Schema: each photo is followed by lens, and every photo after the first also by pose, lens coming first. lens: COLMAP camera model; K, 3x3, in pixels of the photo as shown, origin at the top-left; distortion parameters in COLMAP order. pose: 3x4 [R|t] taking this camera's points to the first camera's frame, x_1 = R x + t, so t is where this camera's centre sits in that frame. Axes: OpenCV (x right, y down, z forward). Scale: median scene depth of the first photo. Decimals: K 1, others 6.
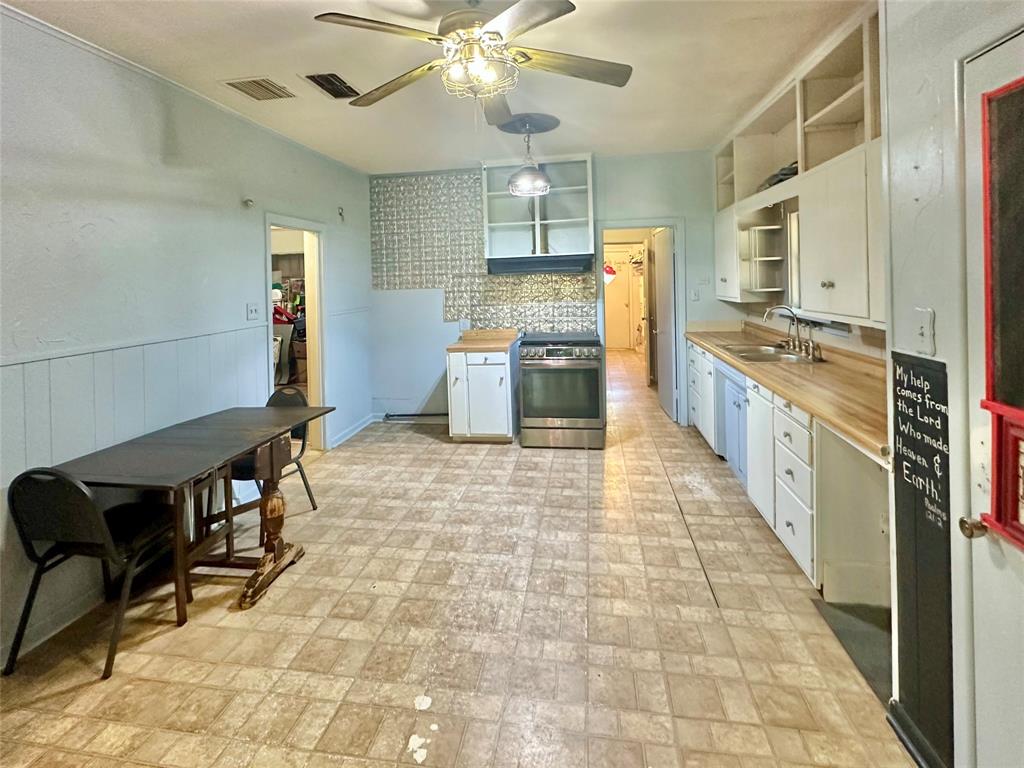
lens RADIAL K [[505.0, 0, 493.4], [0, 505.0, 285.4], [0, 0, 1]] dist [-0.001878, -0.000356]
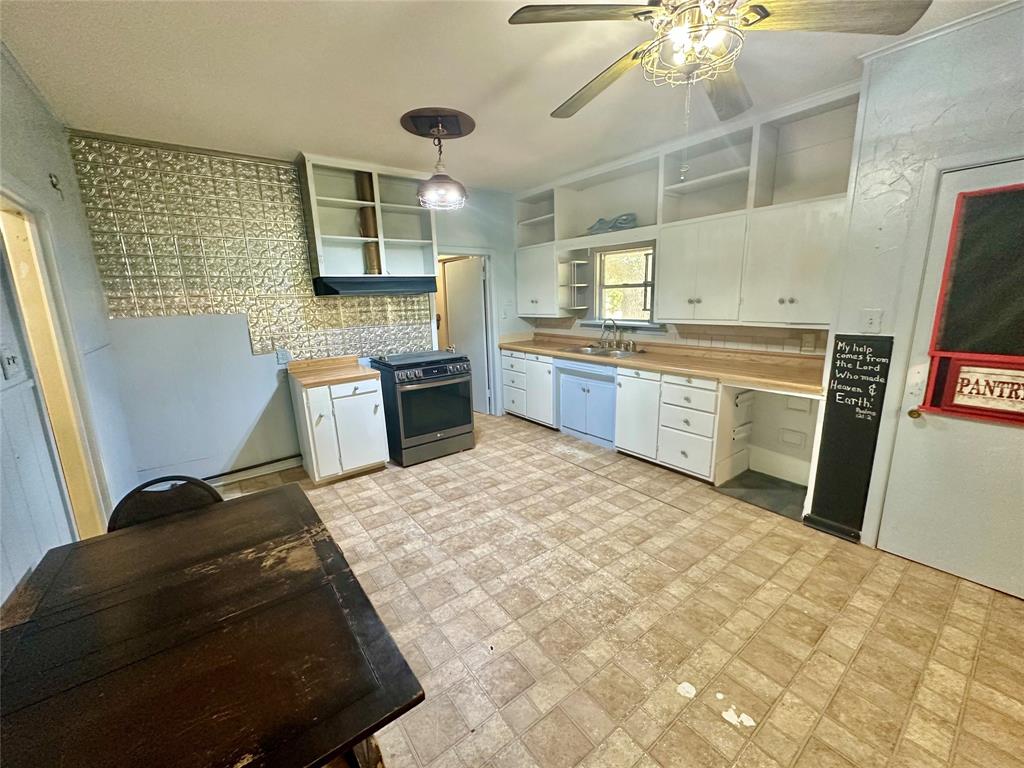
lens RADIAL K [[404.8, 0, 515.5], [0, 404.8, 383.1], [0, 0, 1]] dist [-0.000697, -0.000128]
pose [[0.666522, -0.145002, 0.731247, -0.531332], [0.016692, 0.983558, 0.179819, 0.011312], [-0.745298, -0.107647, 0.657984, 0.445779]]
